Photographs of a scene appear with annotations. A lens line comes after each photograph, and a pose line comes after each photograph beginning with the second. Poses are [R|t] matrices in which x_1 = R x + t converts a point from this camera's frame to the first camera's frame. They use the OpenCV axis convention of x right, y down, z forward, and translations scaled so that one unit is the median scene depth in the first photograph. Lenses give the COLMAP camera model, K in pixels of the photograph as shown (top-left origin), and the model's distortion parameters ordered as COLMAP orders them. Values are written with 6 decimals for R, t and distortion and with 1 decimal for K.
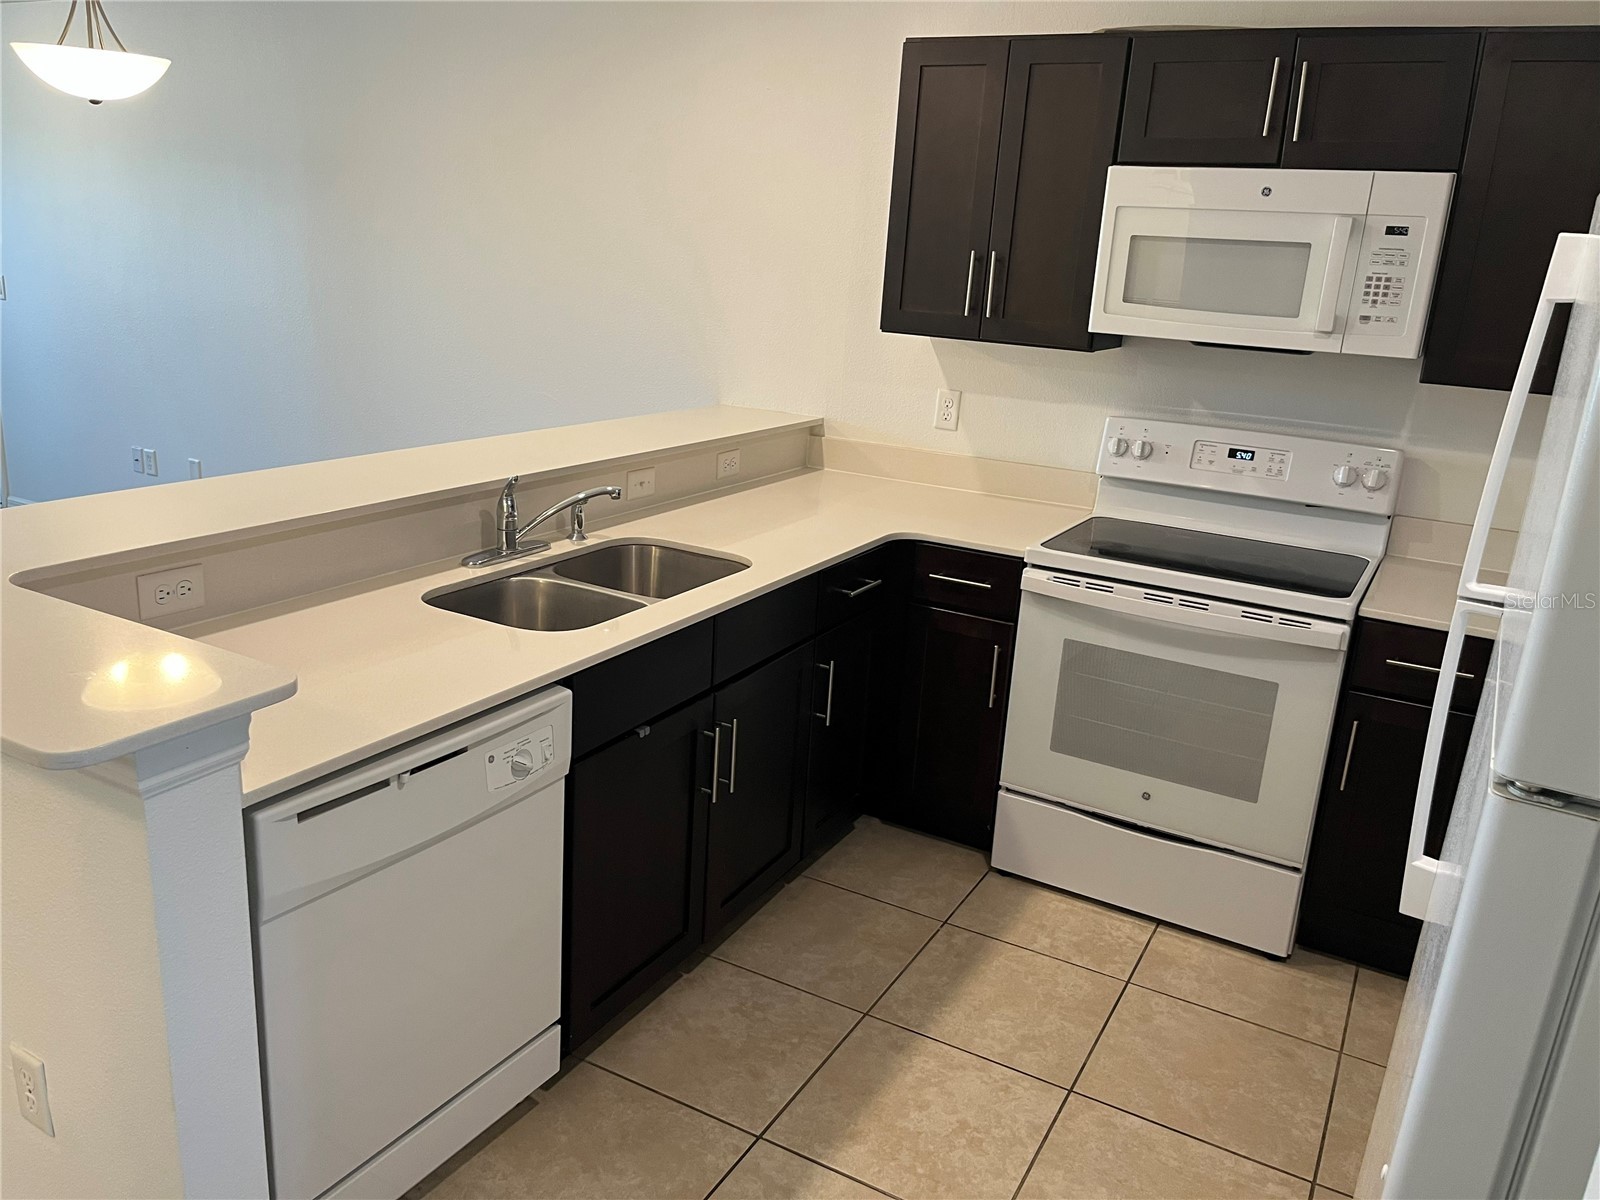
lens RADIAL K [[1220.5, 0, 797.5], [0, 1220.5, 600.9], [0, 0, 1]] dist [0.021839, 0.000263]
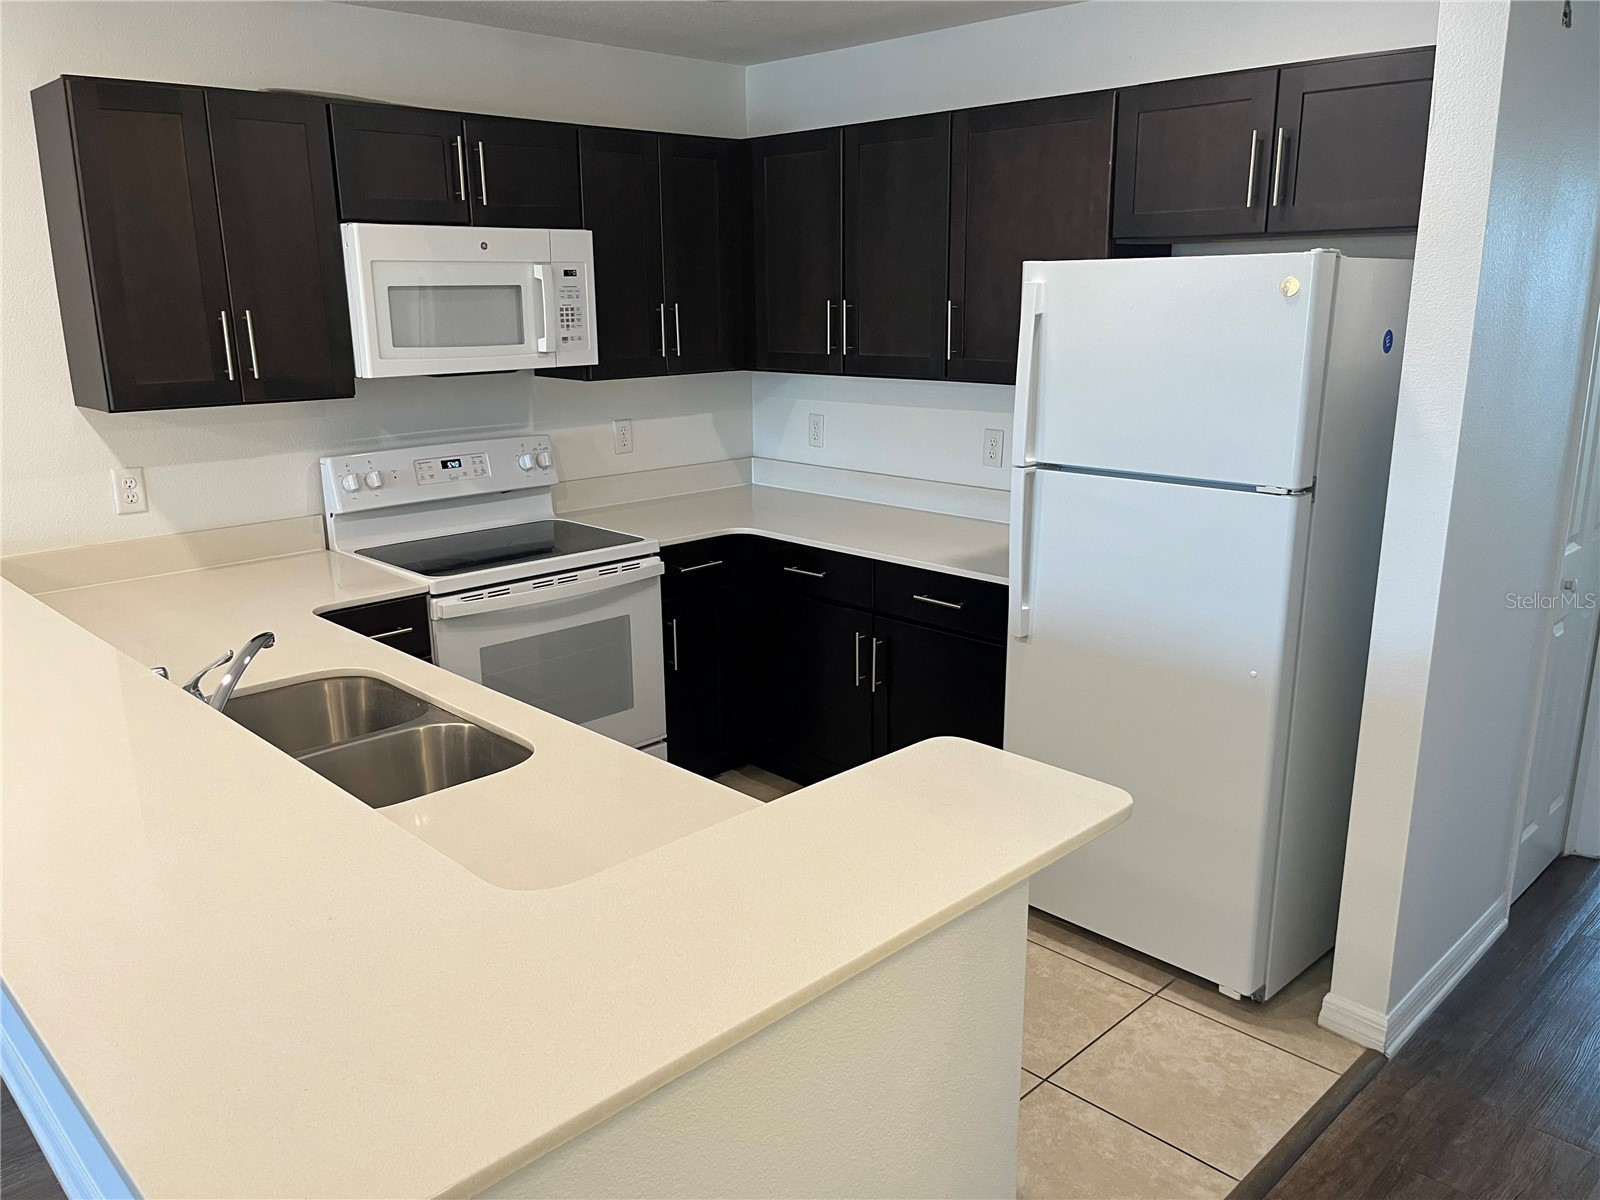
lens RADIAL K [[1220.5, 0, 797.5], [0, 1220.5, 600.9], [0, 0, 1]] dist [0.021839, 0.000263]
pose [[0.290283, -0.298157, 0.909306, -0.714365], [0.293906, 0.932074, 0.211796, -0.164044], [-0.910689, 0.205770, 0.358196, 0.339001]]
